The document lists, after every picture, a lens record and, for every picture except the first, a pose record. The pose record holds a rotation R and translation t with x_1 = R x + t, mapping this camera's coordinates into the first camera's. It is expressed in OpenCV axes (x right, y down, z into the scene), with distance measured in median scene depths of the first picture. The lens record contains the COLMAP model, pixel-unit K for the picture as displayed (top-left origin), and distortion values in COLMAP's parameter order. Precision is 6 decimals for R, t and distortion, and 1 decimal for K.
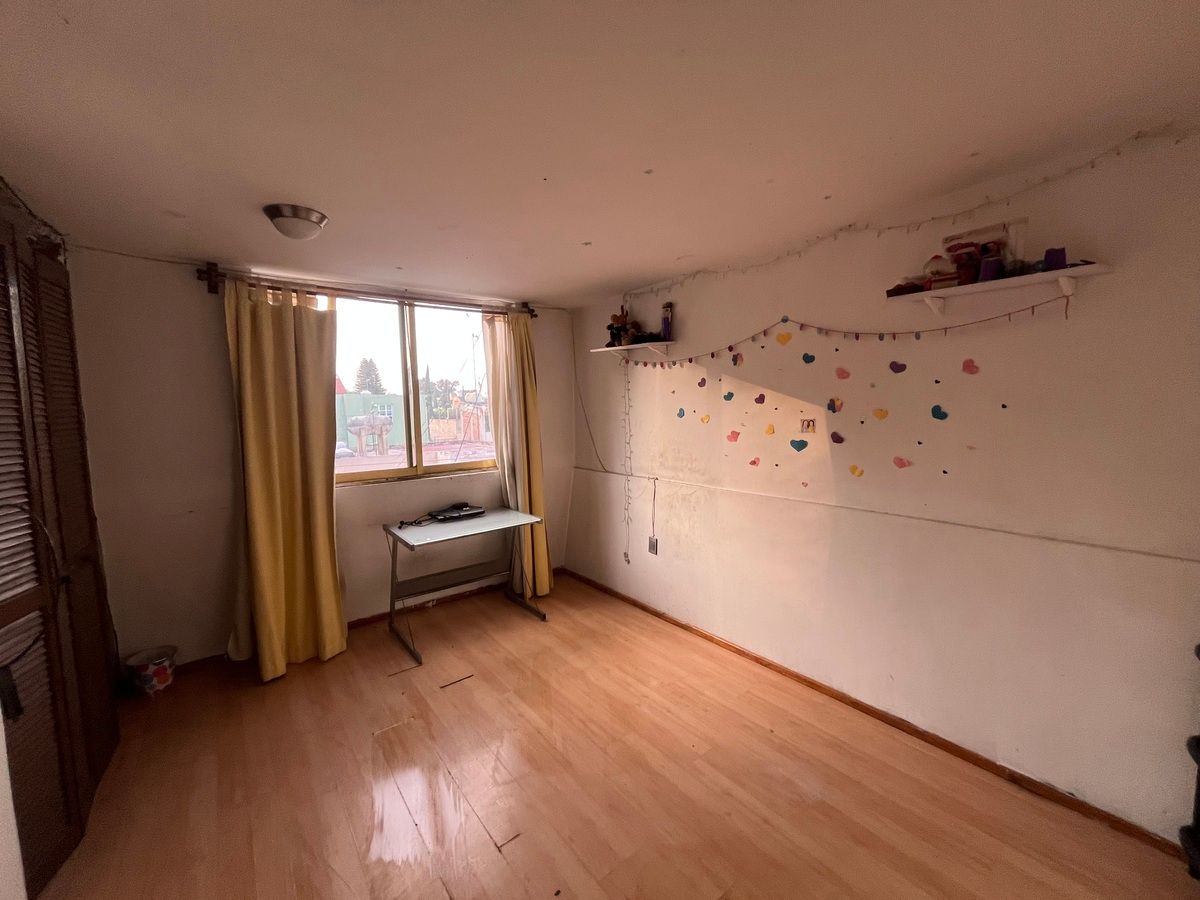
lens RADIAL K [[482.6, 0, 595.4], [0, 482.6, 446.1], [0, 0, 1]] dist [-0.001894, -0.000675]
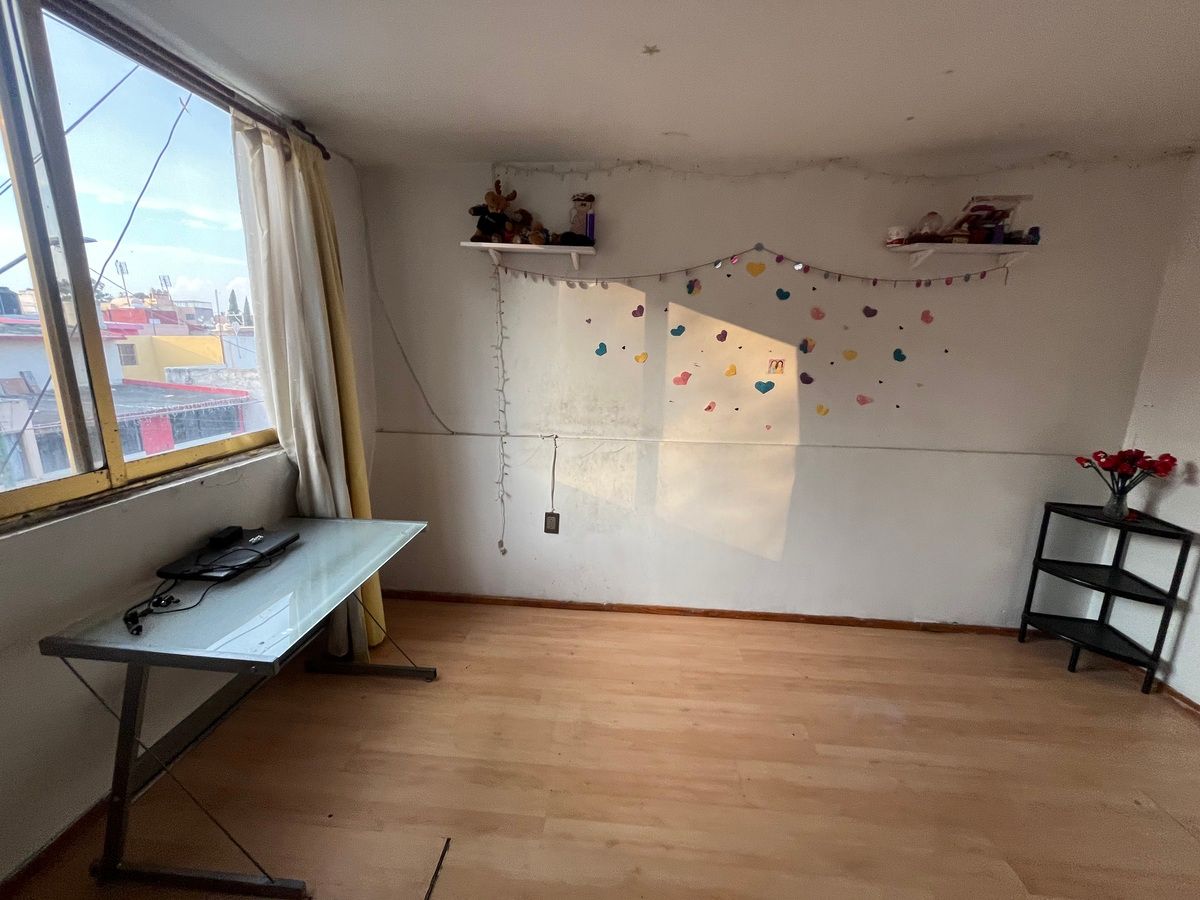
lens RADIAL K [[482.6, 0, 595.4], [0, 482.6, 446.1], [0, 0, 1]] dist [-0.001894, -0.000675]
pose [[0.673496, -0.116064, 0.730022, -0.436317], [0.027487, 0.990846, 0.132173, -0.017772], [-0.738680, -0.068952, 0.670521, 0.501586]]
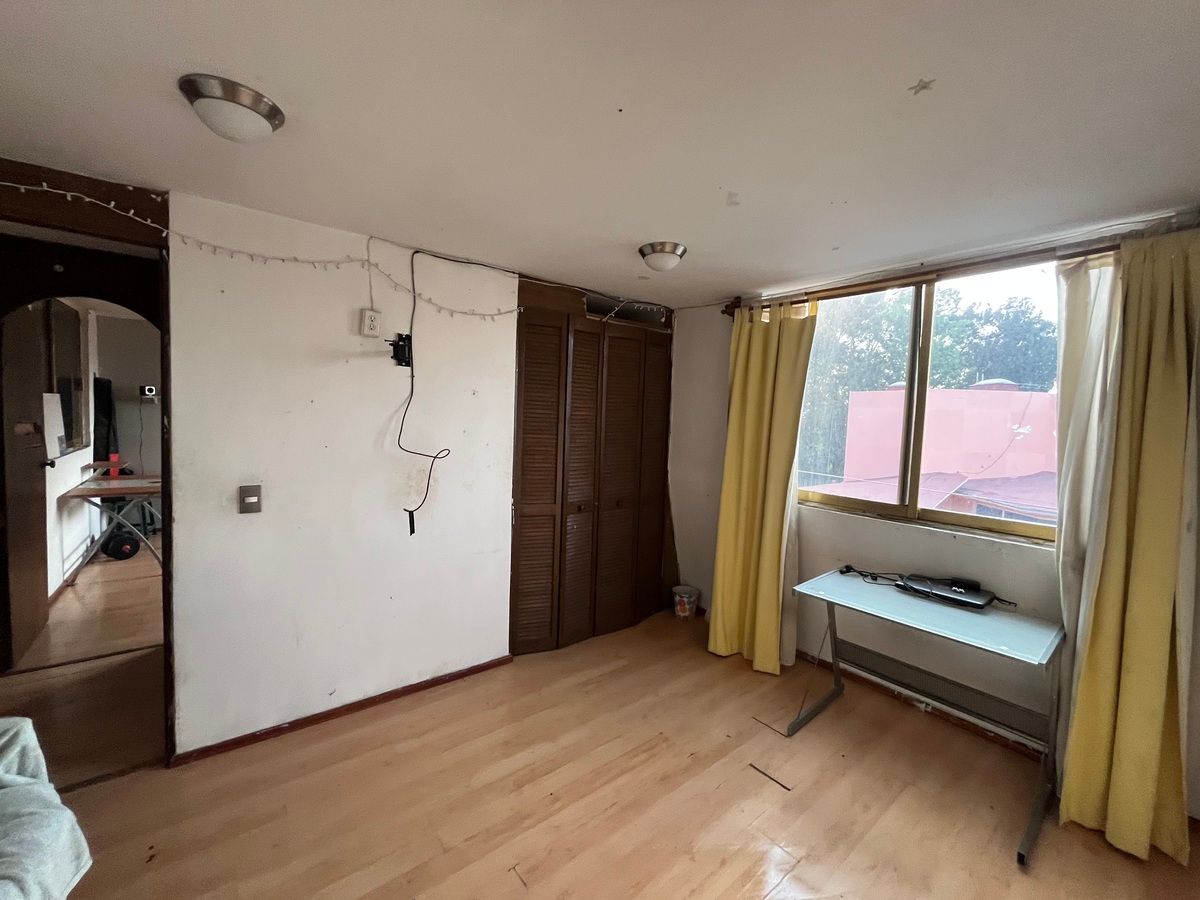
lens RADIAL K [[492.2, 0, 603.0], [0, 492.2, 443.8], [0, 0, 1]] dist [-0.000702, -0.000195]
pose [[0.011425, 0.082242, -0.996547, 0.398306], [-0.114417, 0.990174, 0.080404, -0.063819], [0.993367, 0.113103, 0.020722, 0.582094]]
